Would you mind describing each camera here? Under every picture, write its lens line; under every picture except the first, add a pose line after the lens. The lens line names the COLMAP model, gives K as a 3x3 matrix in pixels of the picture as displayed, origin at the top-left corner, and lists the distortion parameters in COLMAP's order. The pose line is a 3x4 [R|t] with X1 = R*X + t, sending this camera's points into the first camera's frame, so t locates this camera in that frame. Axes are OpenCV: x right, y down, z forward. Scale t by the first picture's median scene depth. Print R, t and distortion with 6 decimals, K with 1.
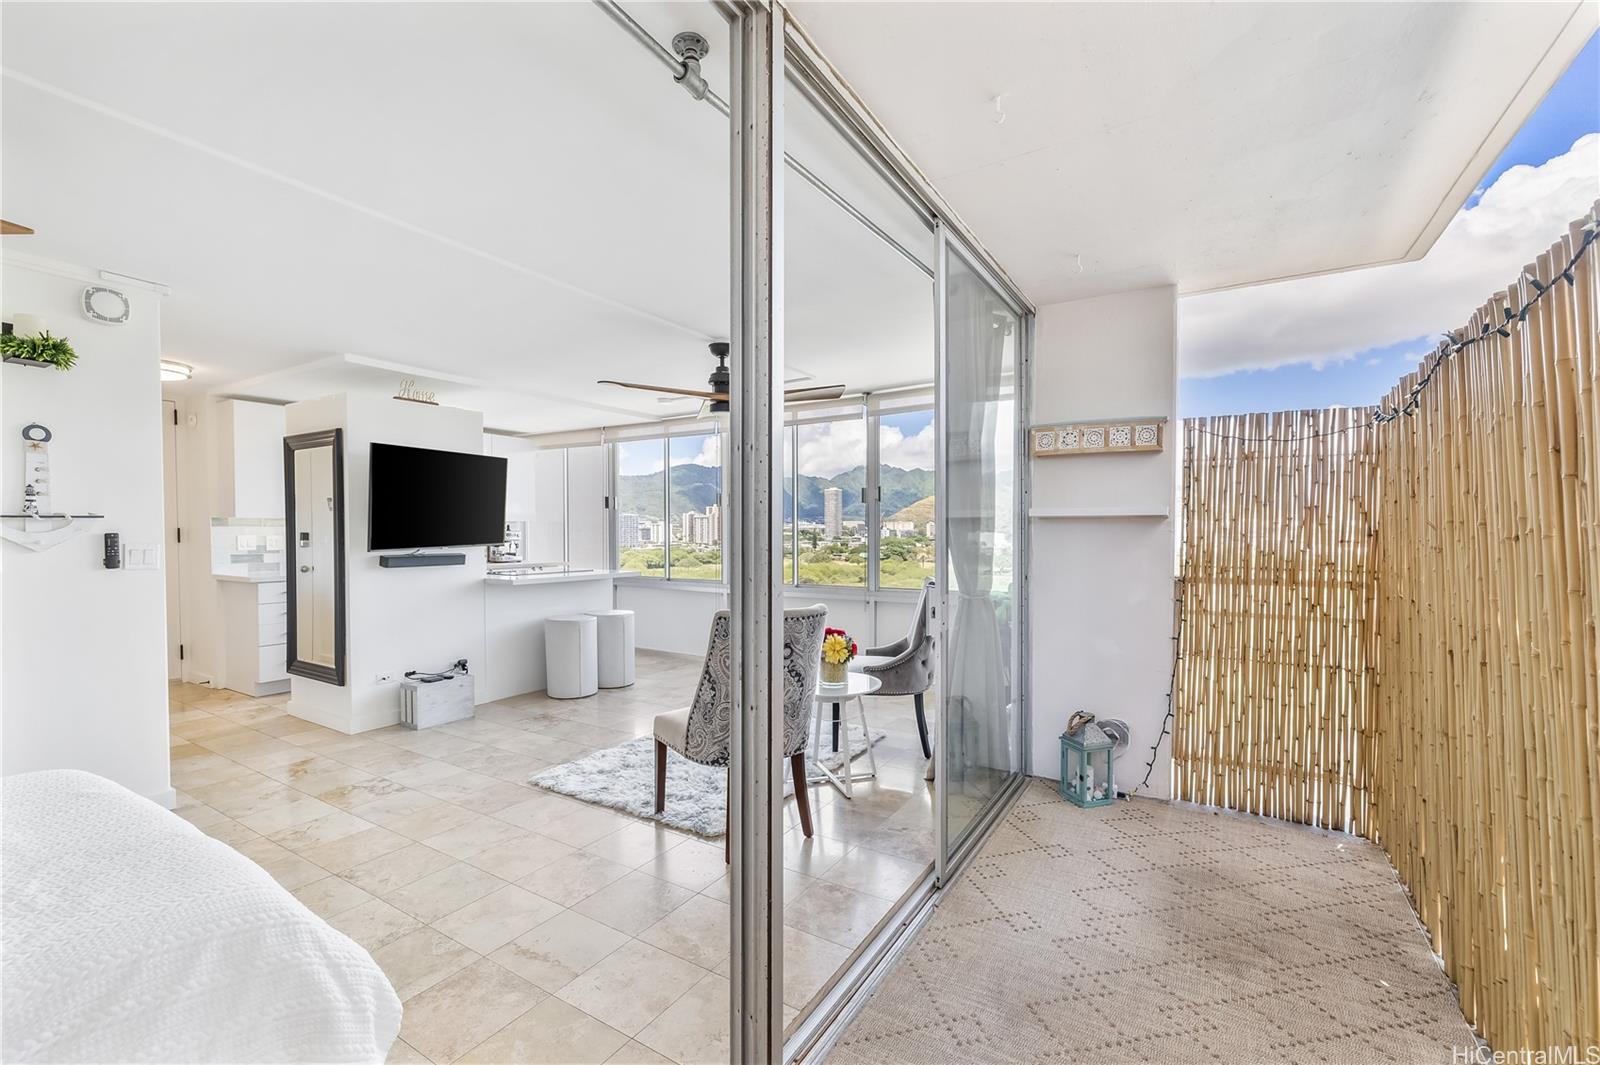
lens RADIAL K [[675.3, 0, 796.7], [0, 675.3, 538.1], [0, 0, 1]] dist [-0.002883, 0.000370]
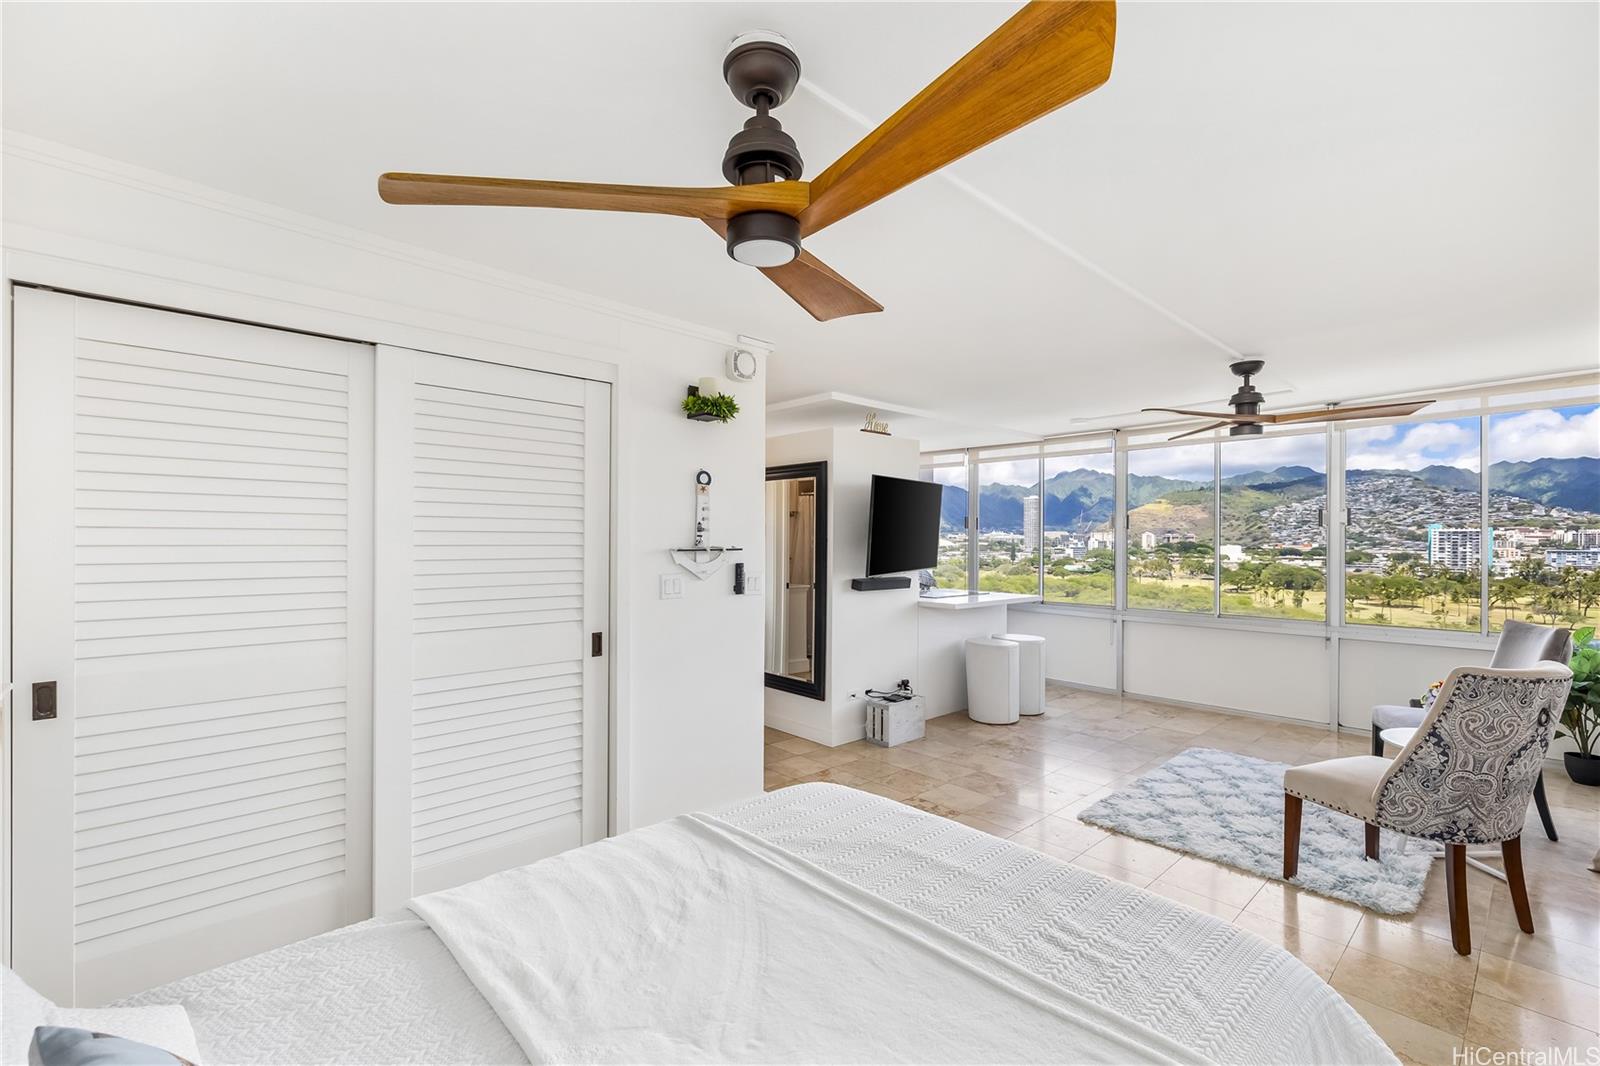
lens RADIAL K [[681.3, 0, 802.6], [0, 681.3, 536.3], [0, 0, 1]] dist [0.012710, -0.004008]
pose [[0.962469, 0.003550, -0.271369, -0.438828], [-0.008301, 0.999832, -0.016363, -0.025183], [0.271266, 0.018001, 0.962336, -0.061121]]
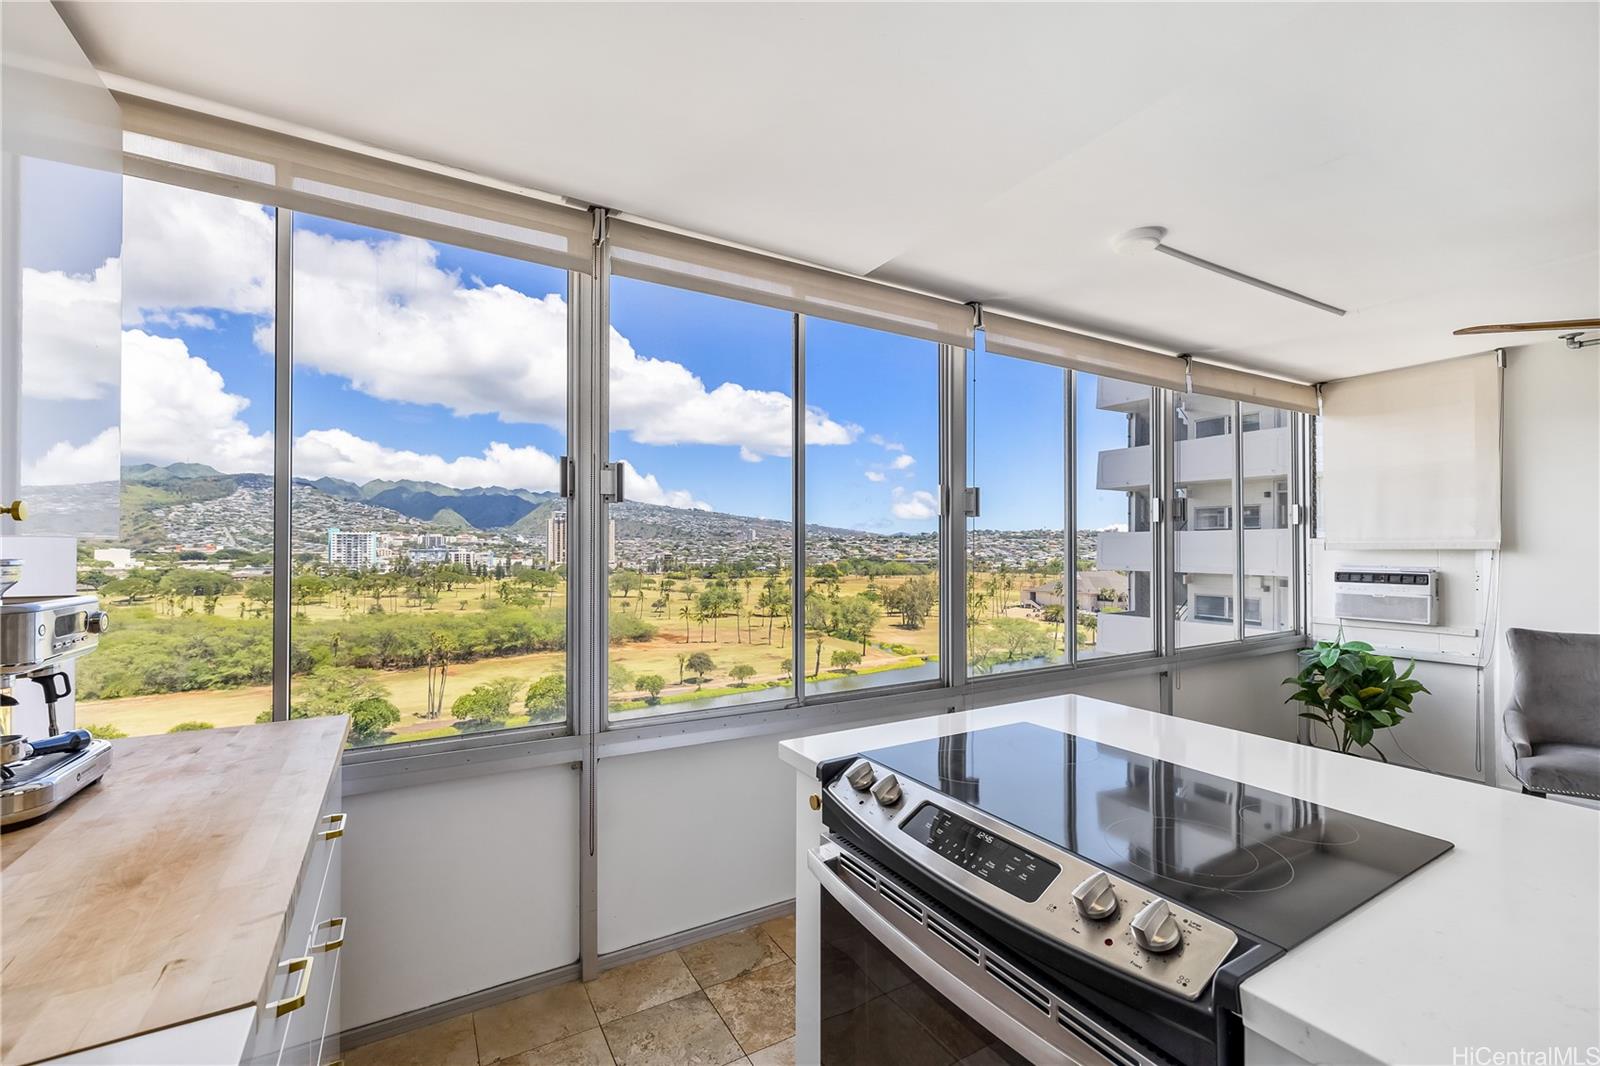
lens RADIAL K [[675.3, 0, 796.9], [0, 675.3, 540.1], [0, 0, 1]] dist [-0.002883, 0.000370]
pose [[0.477142, 0.006914, 0.878799, -0.895833], [0.009703, 0.999867, -0.013135, -0.039954], [-0.878772, 0.014795, 0.477012, 1.409286]]
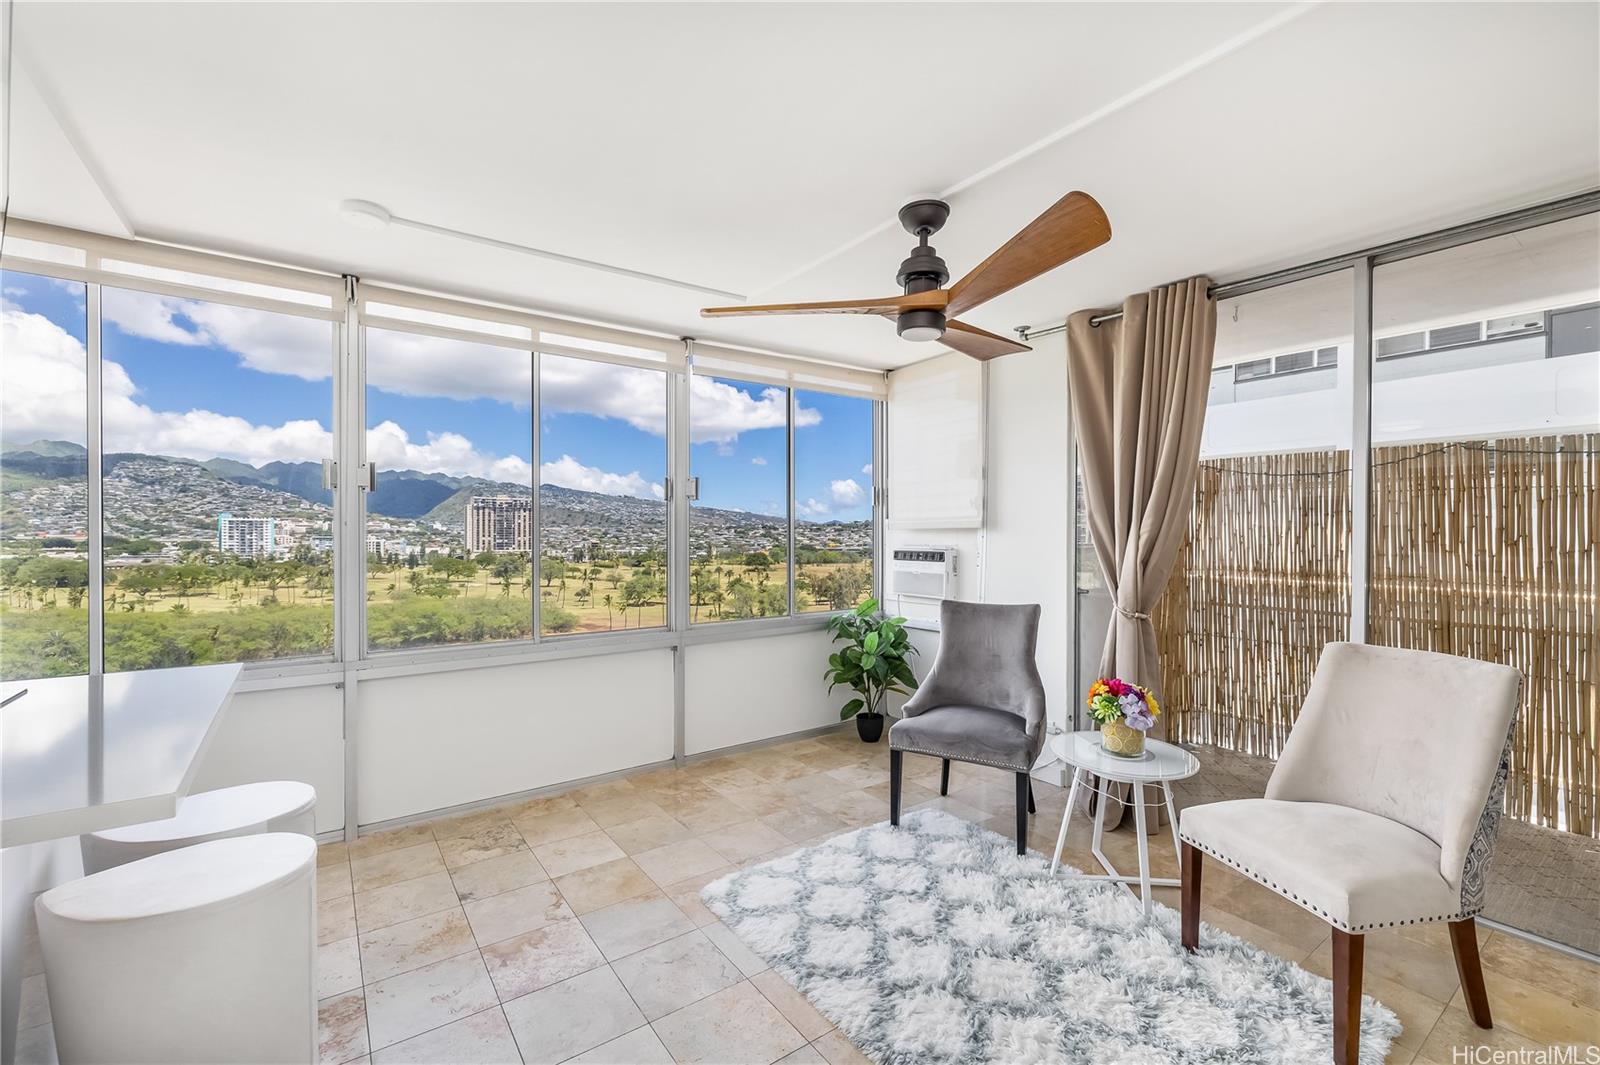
lens RADIAL K [[675.3, 0, 799.1], [0, 675.3, 536.6], [0, 0, 1]] dist [-0.002883, 0.000370]
pose [[0.384357, -0.003080, 0.923180, -0.653723], [0.007622, 0.999971, 0.000163, -0.020686], [-0.923153, 0.006974, 0.384369, 0.893785]]
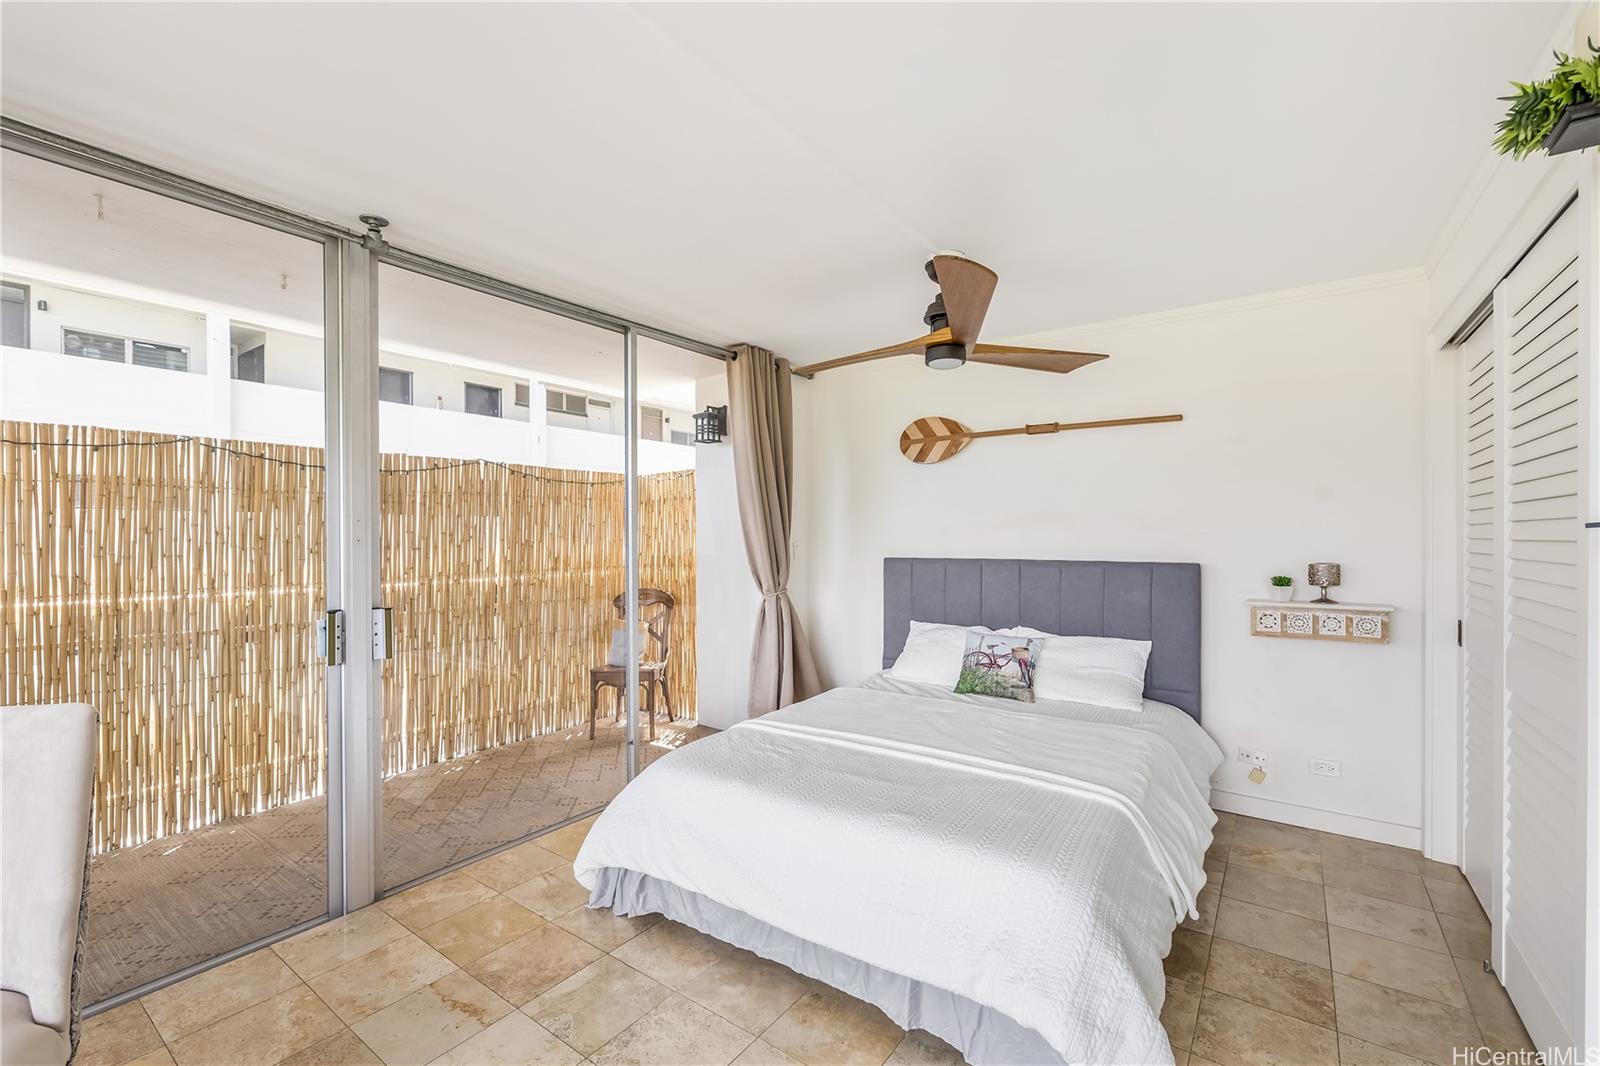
lens RADIAL K [[675.3, 0, 794.2], [0, 675.3, 545.2], [0, 0, 1]] dist [-0.002883, 0.000370]
pose [[-0.996984, -0.000256, 0.077609, -0.461337], [0.001770, 0.999660, 0.026030, -0.021743], [-0.077589, 0.026088, -0.996644, 0.945978]]
